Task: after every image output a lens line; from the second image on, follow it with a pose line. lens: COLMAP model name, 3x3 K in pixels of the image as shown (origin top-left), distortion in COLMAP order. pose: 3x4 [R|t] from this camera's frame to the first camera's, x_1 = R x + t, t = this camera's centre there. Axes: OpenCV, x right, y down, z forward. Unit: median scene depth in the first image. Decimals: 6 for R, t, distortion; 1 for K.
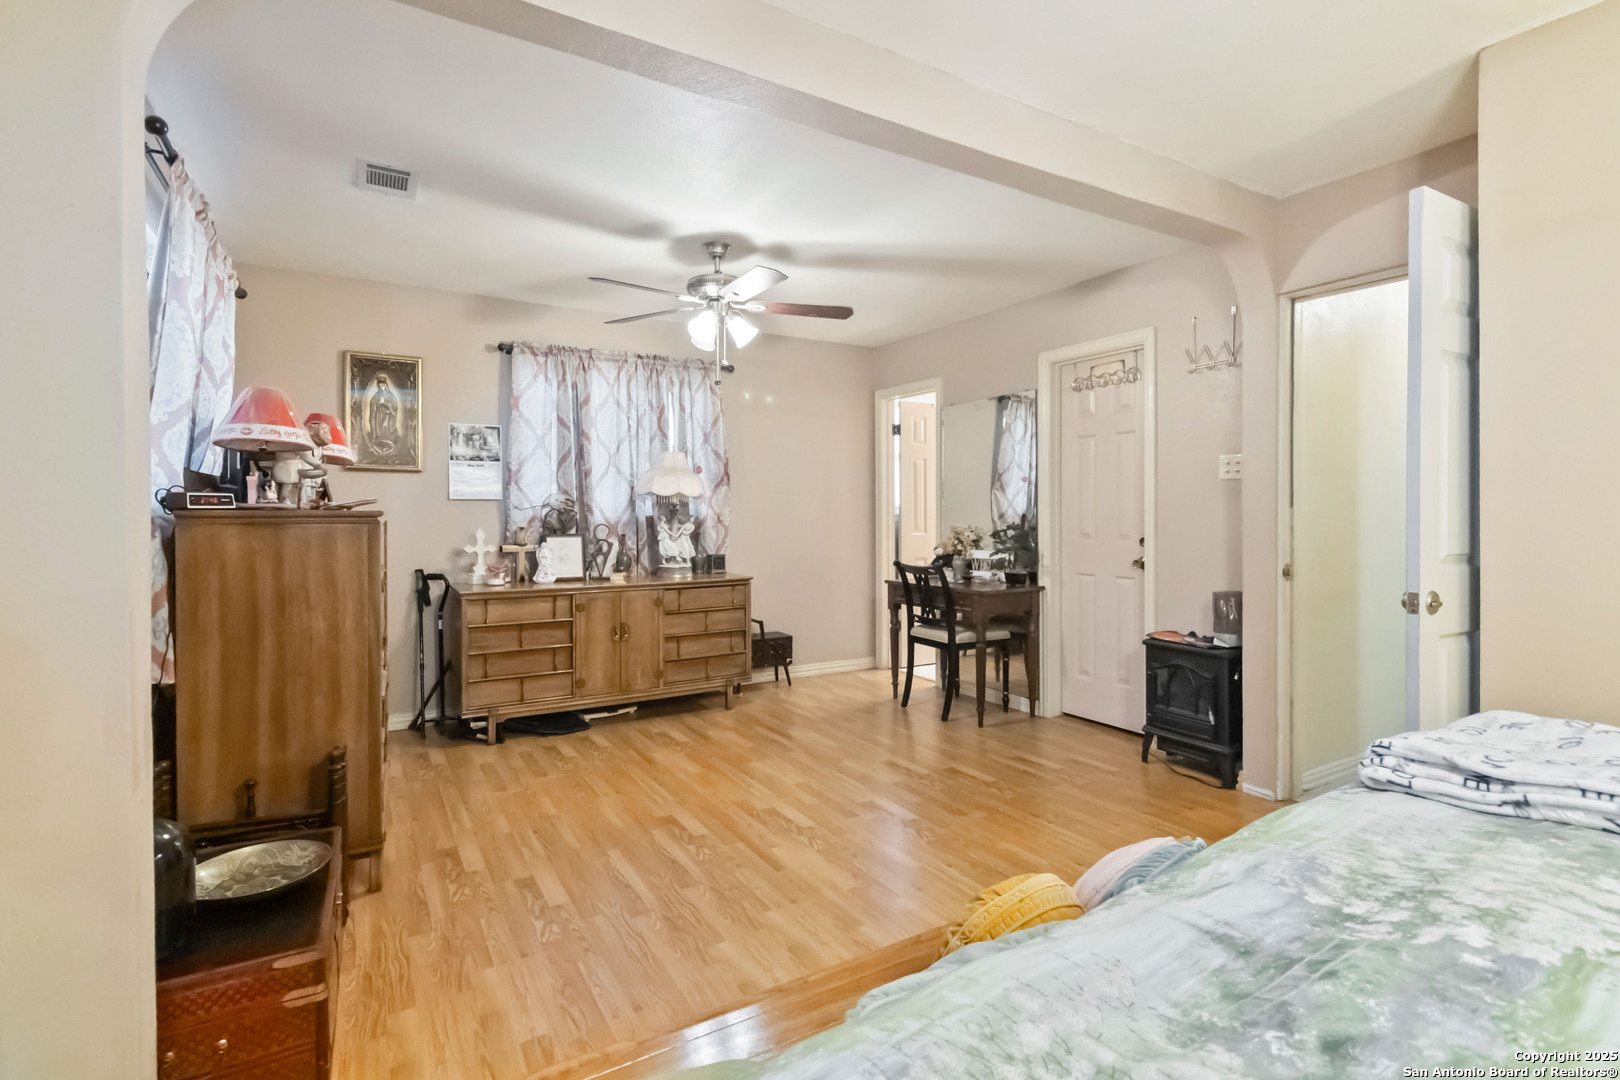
lens RADIAL K [[768.2, 0, 818.4], [0, 768.2, 523.3], [0, 0, 1]] dist [0.001401, 0.000806]
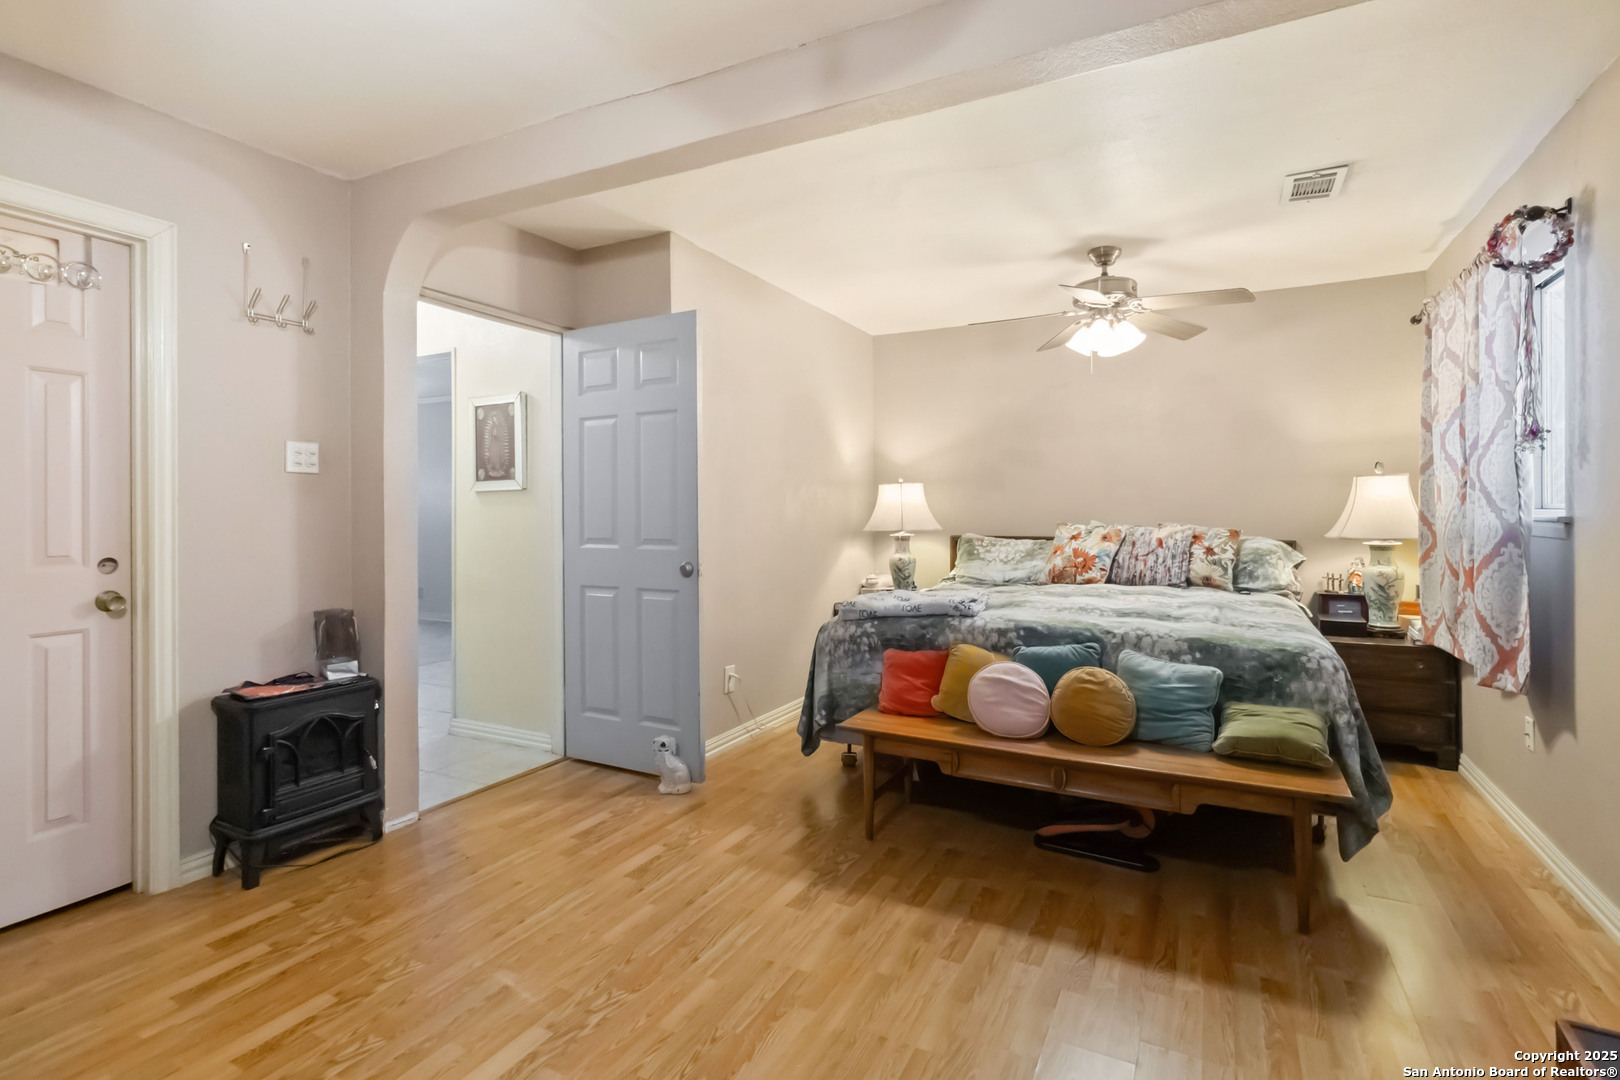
lens RADIAL K [[768.2, 0, 818.4], [0, 768.2, 523.3], [0, 0, 1]] dist [0.001401, 0.000806]
pose [[-0.524962, -0.006487, 0.851101, -0.429692], [0.016642, 0.999702, 0.017884, -0.011158], [-0.850963, 0.023552, -0.524698, 0.984734]]
